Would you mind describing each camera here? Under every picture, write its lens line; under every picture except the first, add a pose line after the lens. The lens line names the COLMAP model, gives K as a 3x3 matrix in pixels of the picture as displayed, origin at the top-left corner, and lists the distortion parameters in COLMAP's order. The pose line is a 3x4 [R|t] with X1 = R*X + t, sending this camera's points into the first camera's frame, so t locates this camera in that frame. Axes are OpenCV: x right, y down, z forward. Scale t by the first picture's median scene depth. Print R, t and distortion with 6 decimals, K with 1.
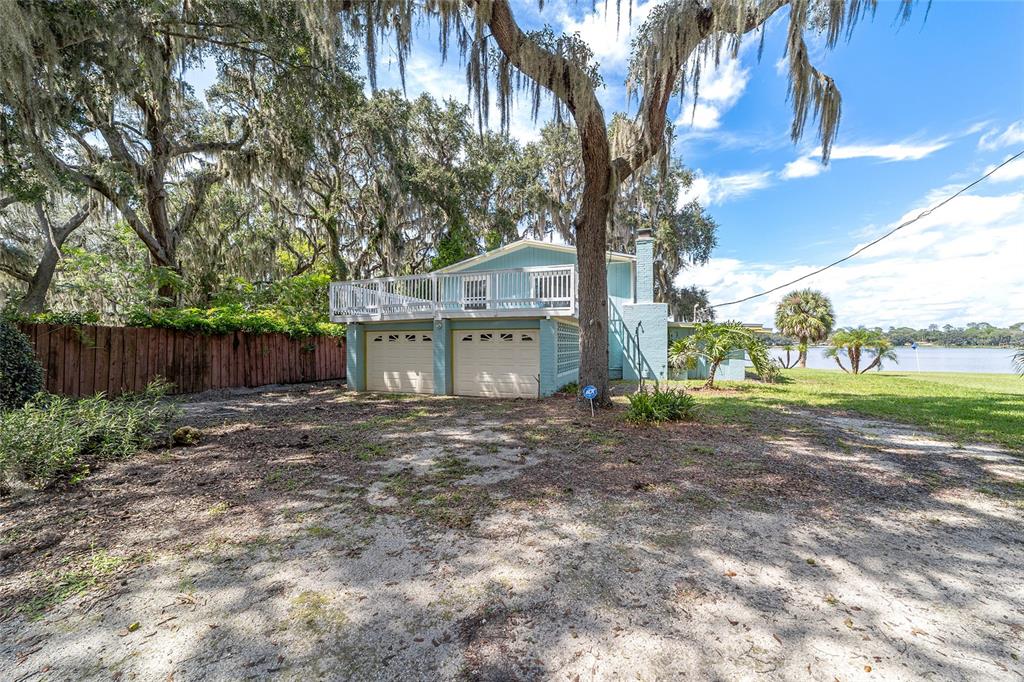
lens RADIAL K [[392.0, 0, 518.0], [0, 392.0, 344.3], [0, 0, 1]] dist [0.006271, 0.002006]
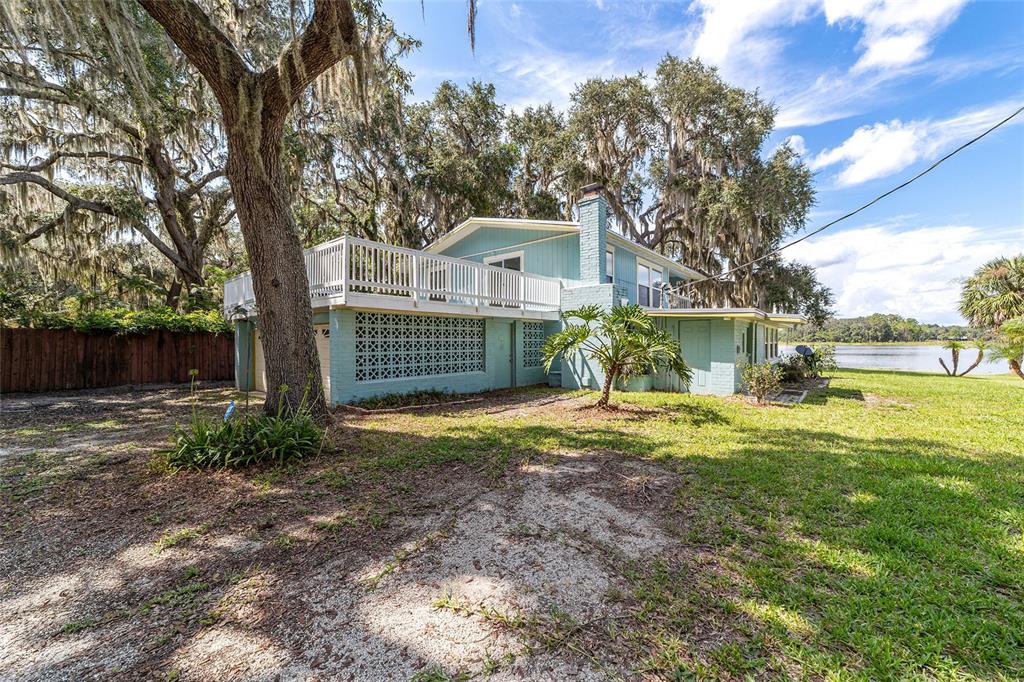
lens RADIAL K [[392.0, 0, 522.6], [0, 392.0, 339.8], [0, 0, 1]] dist [0.006271, 0.002006]
pose [[0.941165, -0.005699, -0.337900, 0.454947], [0.004249, 0.999978, -0.005029, 0.001414], [0.337922, 0.003297, 0.941168, 0.264086]]
